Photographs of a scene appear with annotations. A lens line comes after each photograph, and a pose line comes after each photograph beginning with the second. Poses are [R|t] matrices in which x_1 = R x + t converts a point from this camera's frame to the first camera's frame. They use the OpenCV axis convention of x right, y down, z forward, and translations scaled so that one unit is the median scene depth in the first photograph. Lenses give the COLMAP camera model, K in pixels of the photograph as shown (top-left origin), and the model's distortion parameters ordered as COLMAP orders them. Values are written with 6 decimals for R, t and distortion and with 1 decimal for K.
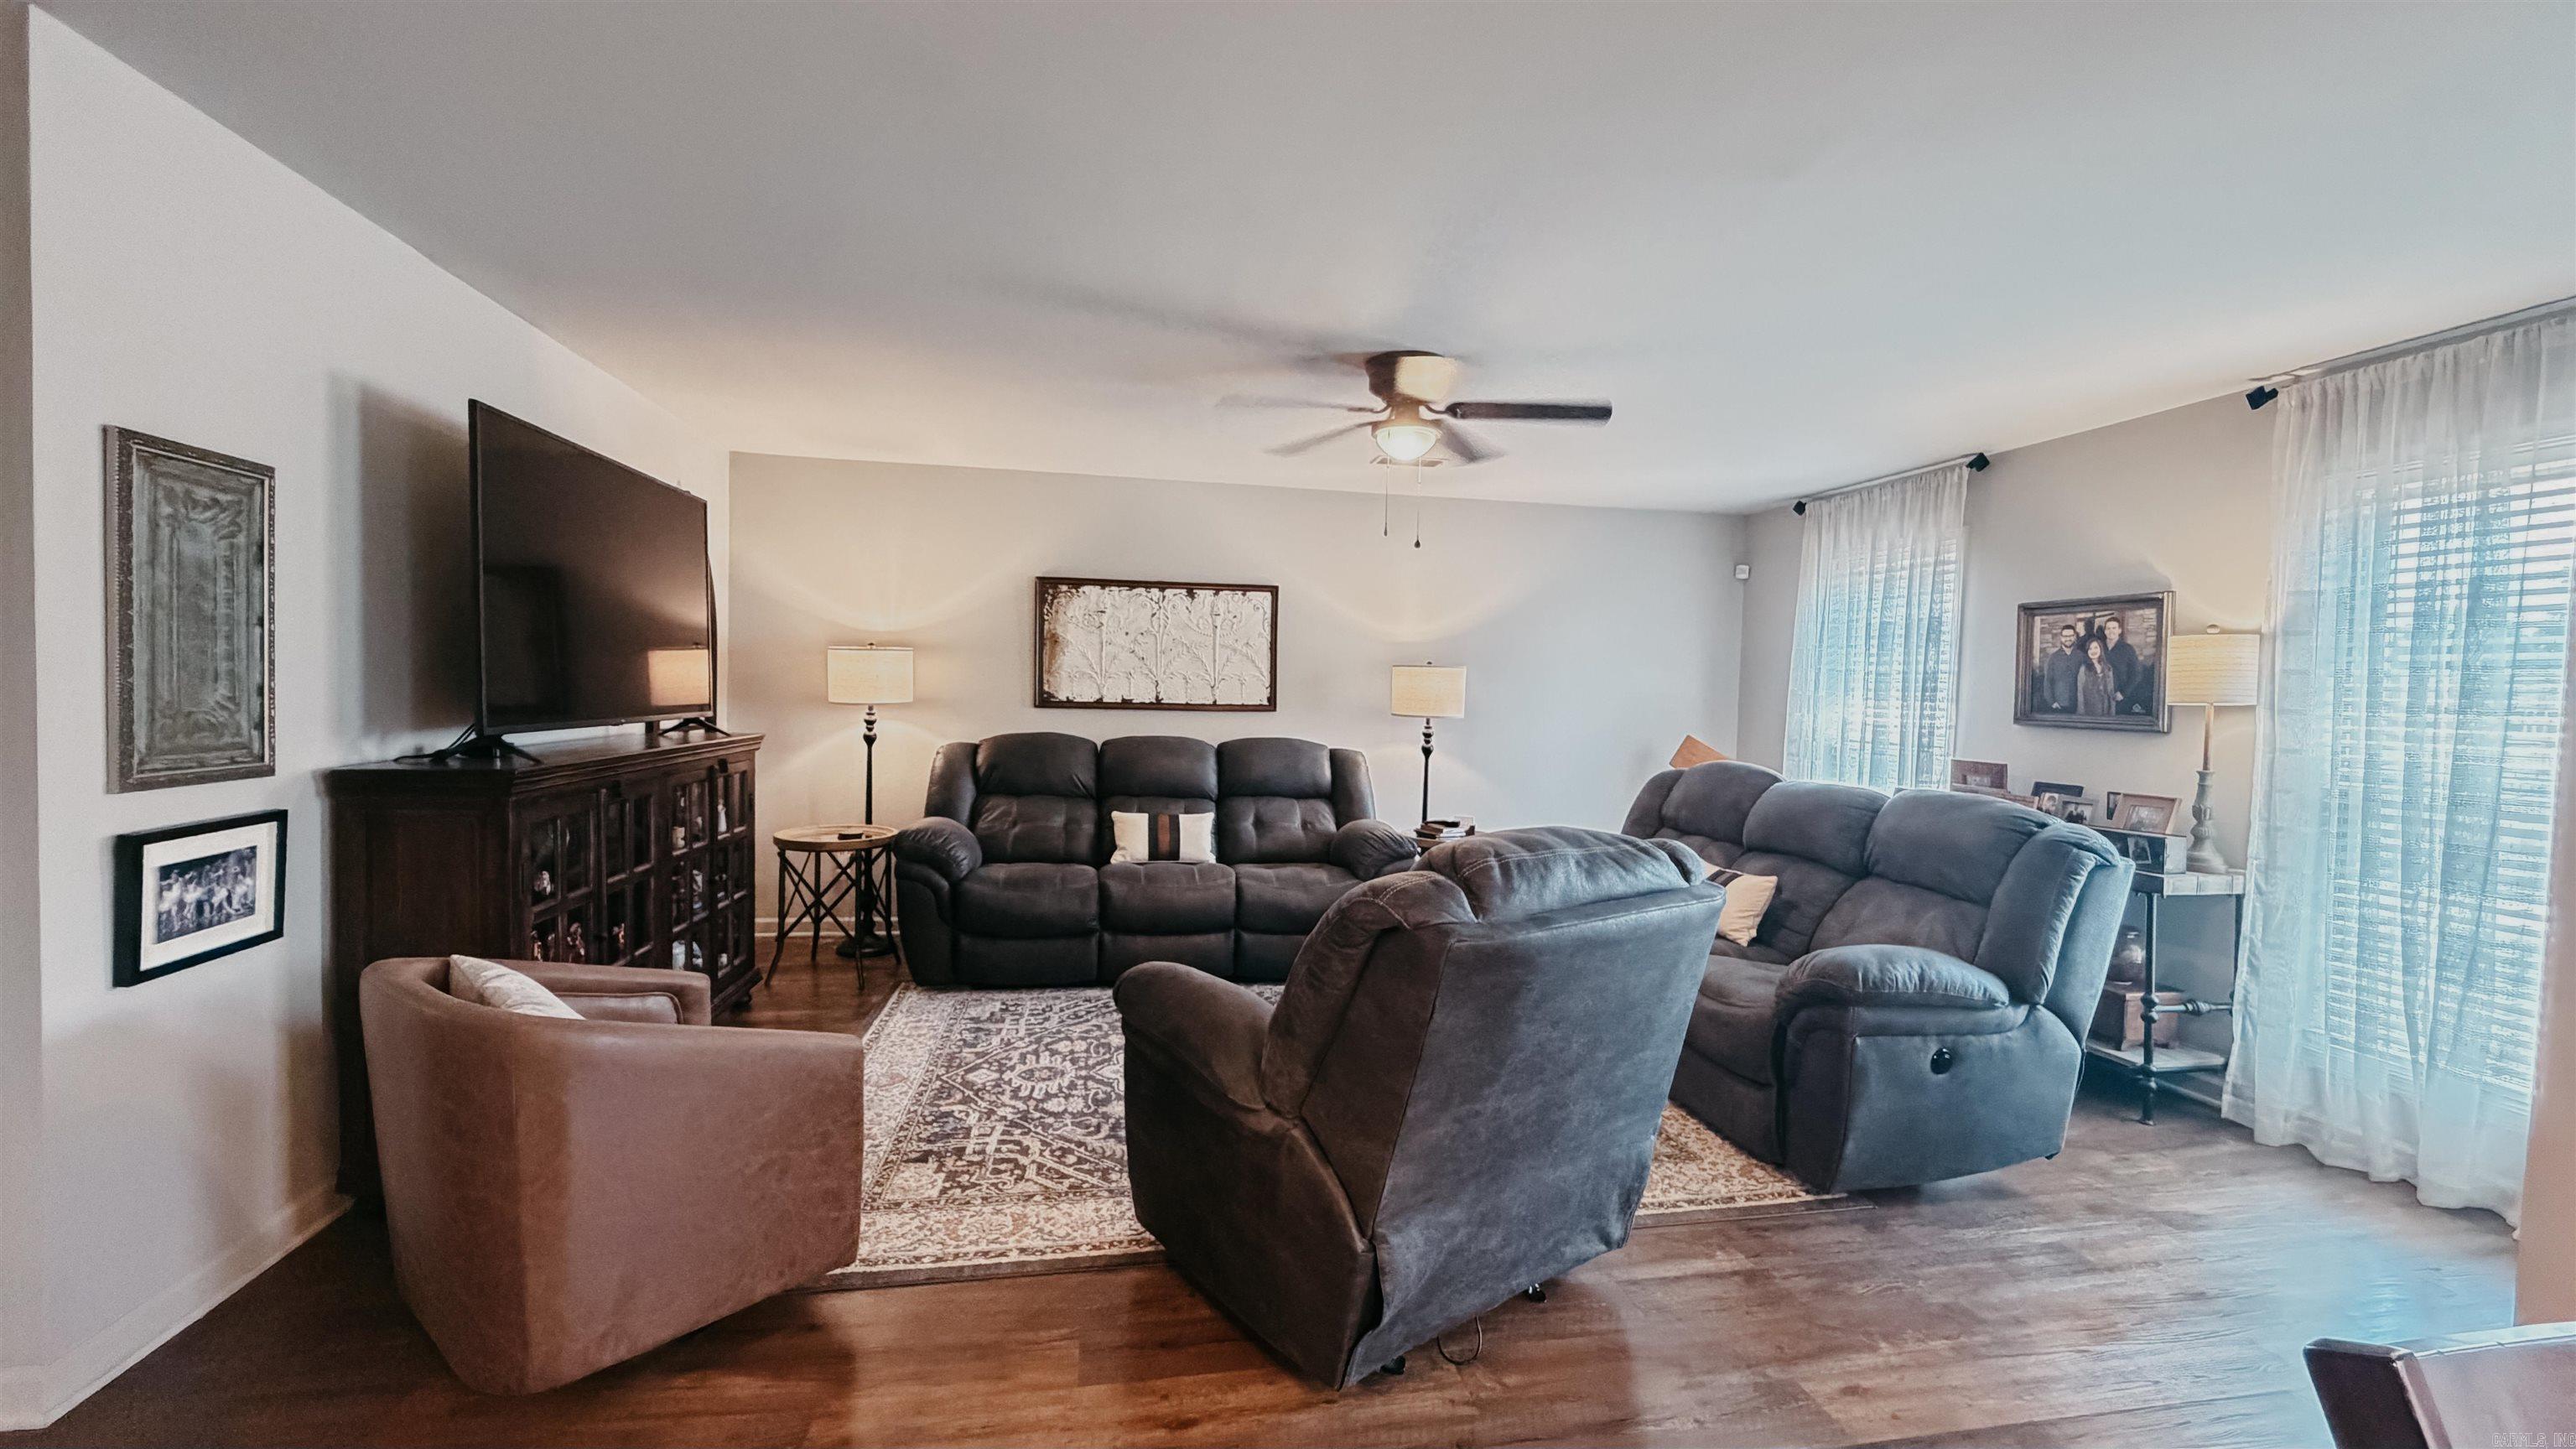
lens RADIAL K [[1038.4, 0, 1283.7], [0, 1038.4, 732.5], [0, 0, 1]] dist [0.003213, -0.000524]
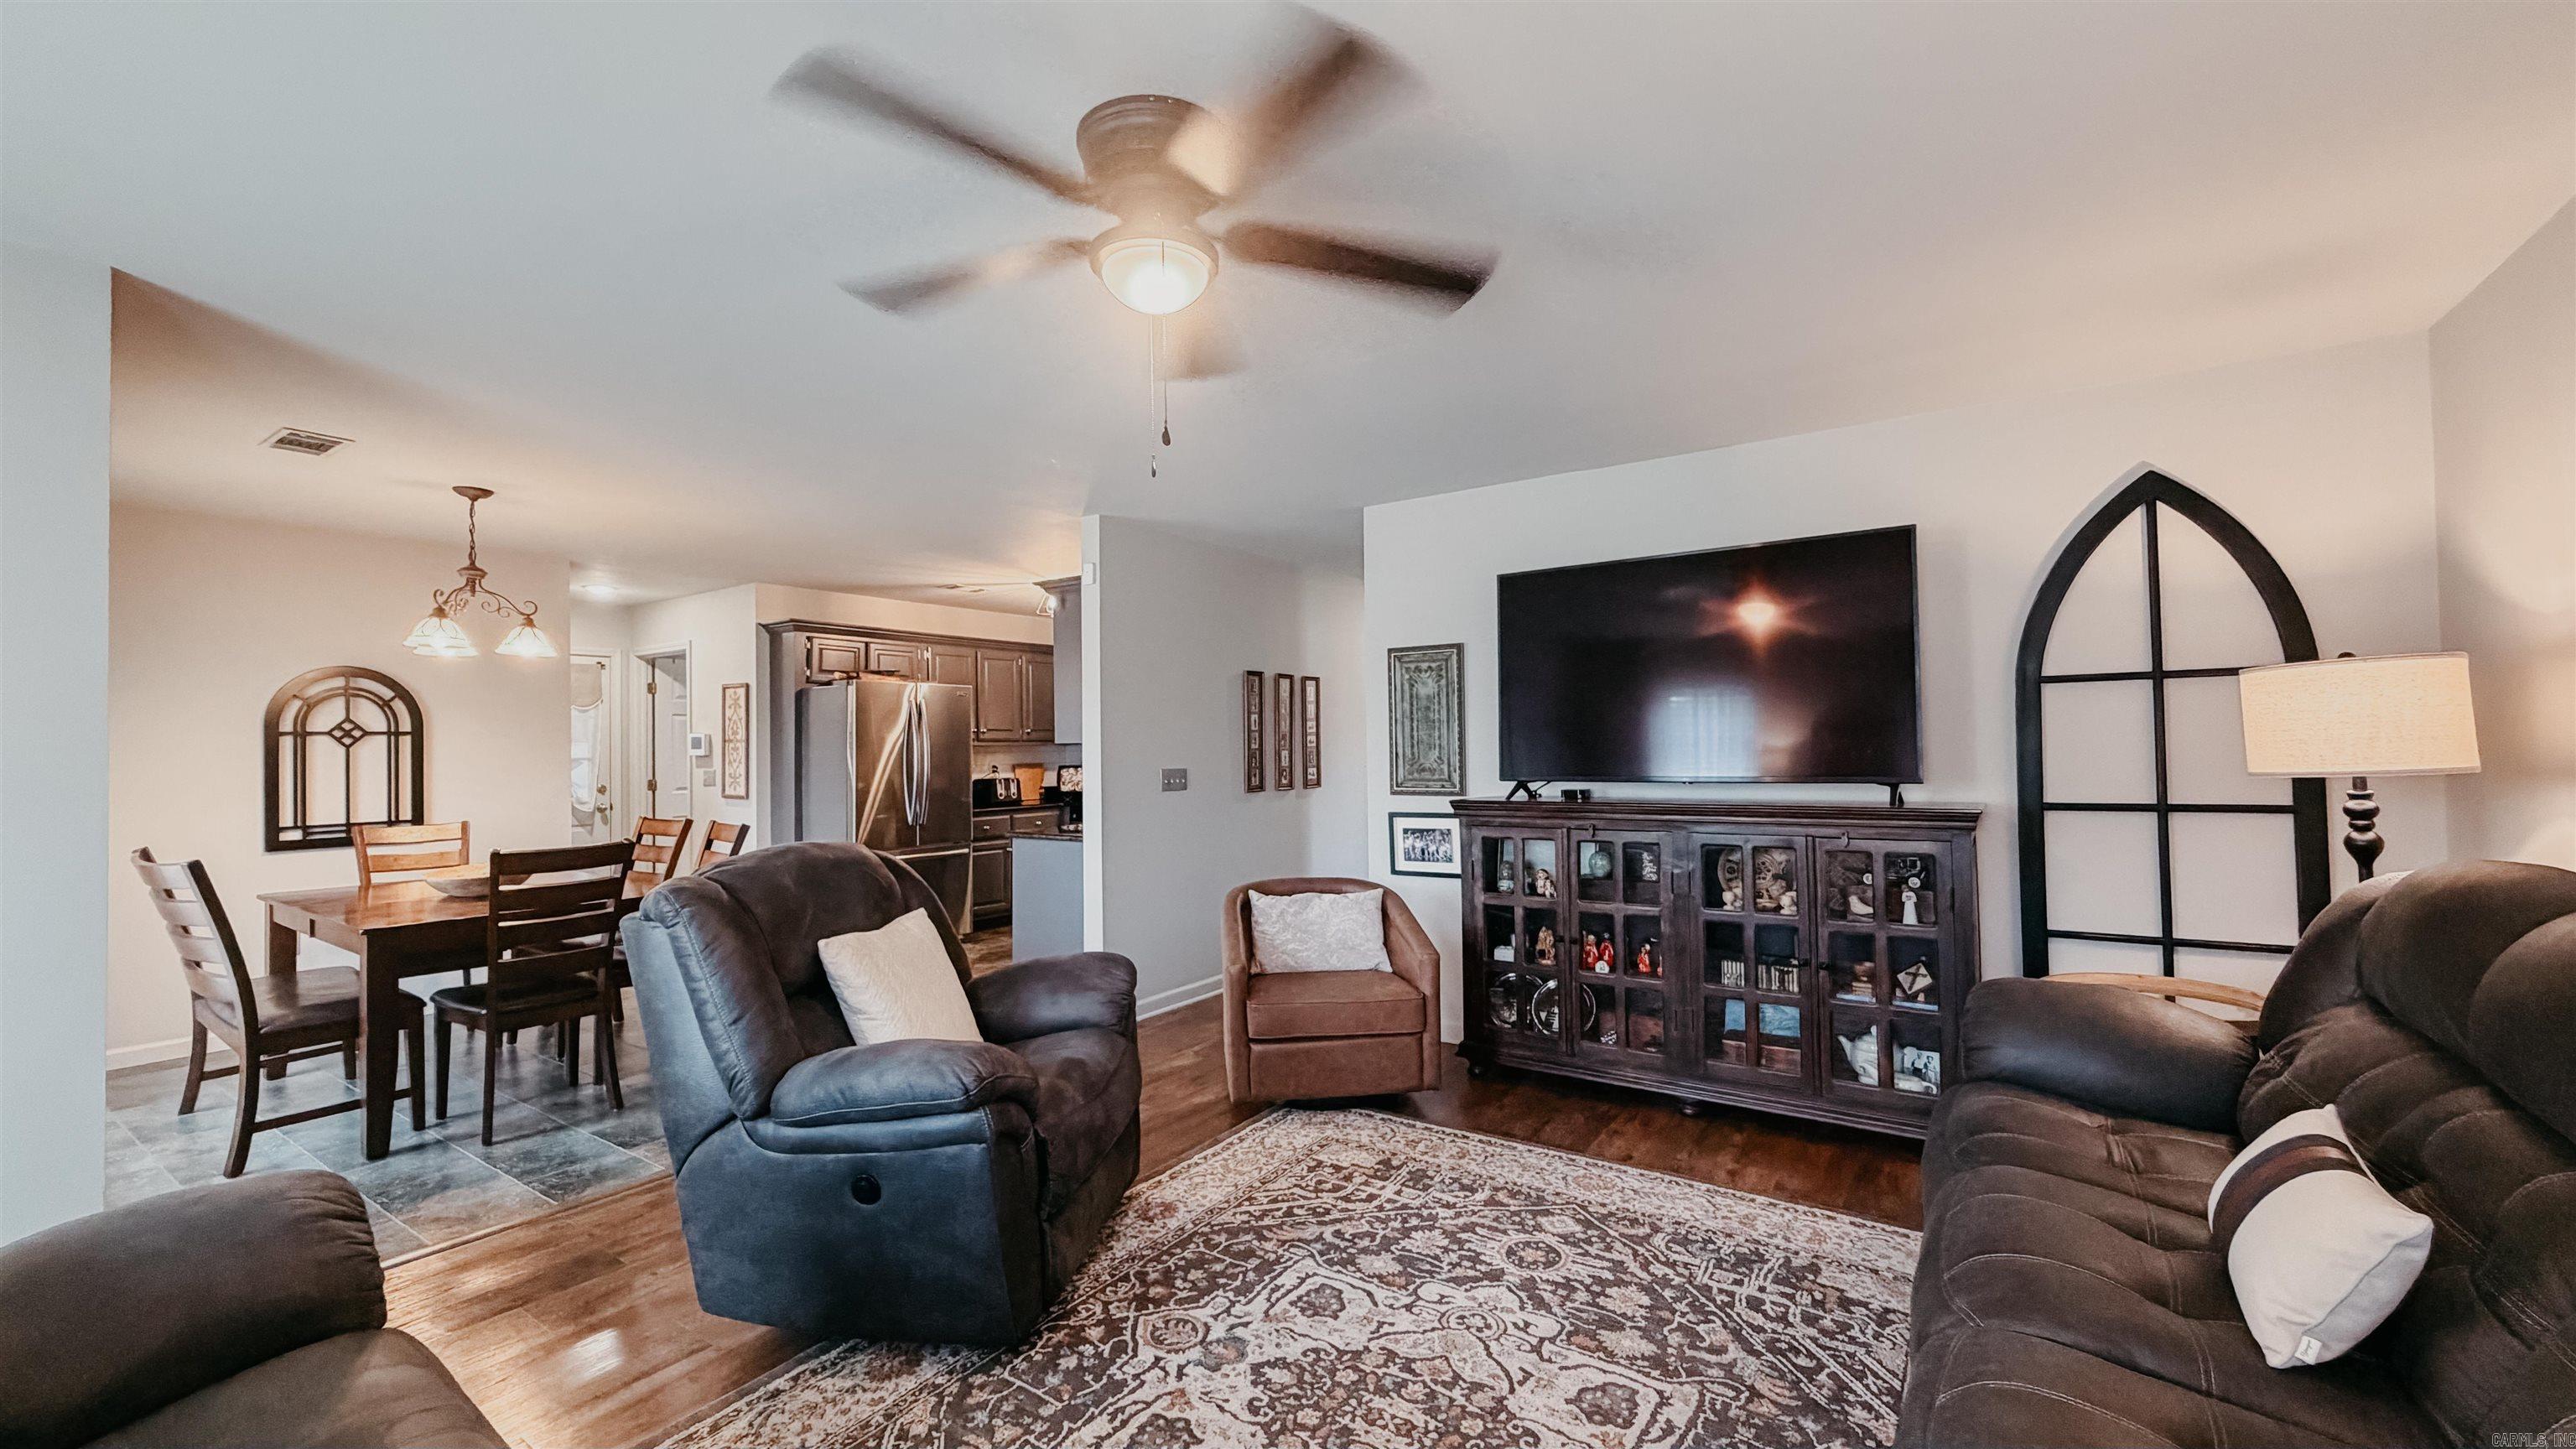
lens RADIAL K [[1038.4, 0, 1283.1], [0, 1038.4, 727.1], [0, 0, 1]] dist [0.003213, -0.000524]
pose [[-0.714091, -0.028420, -0.699476, 0.382090], [-0.032626, 0.999441, -0.007300, -0.036922], [0.699293, 0.017608, -0.714619, 1.235792]]
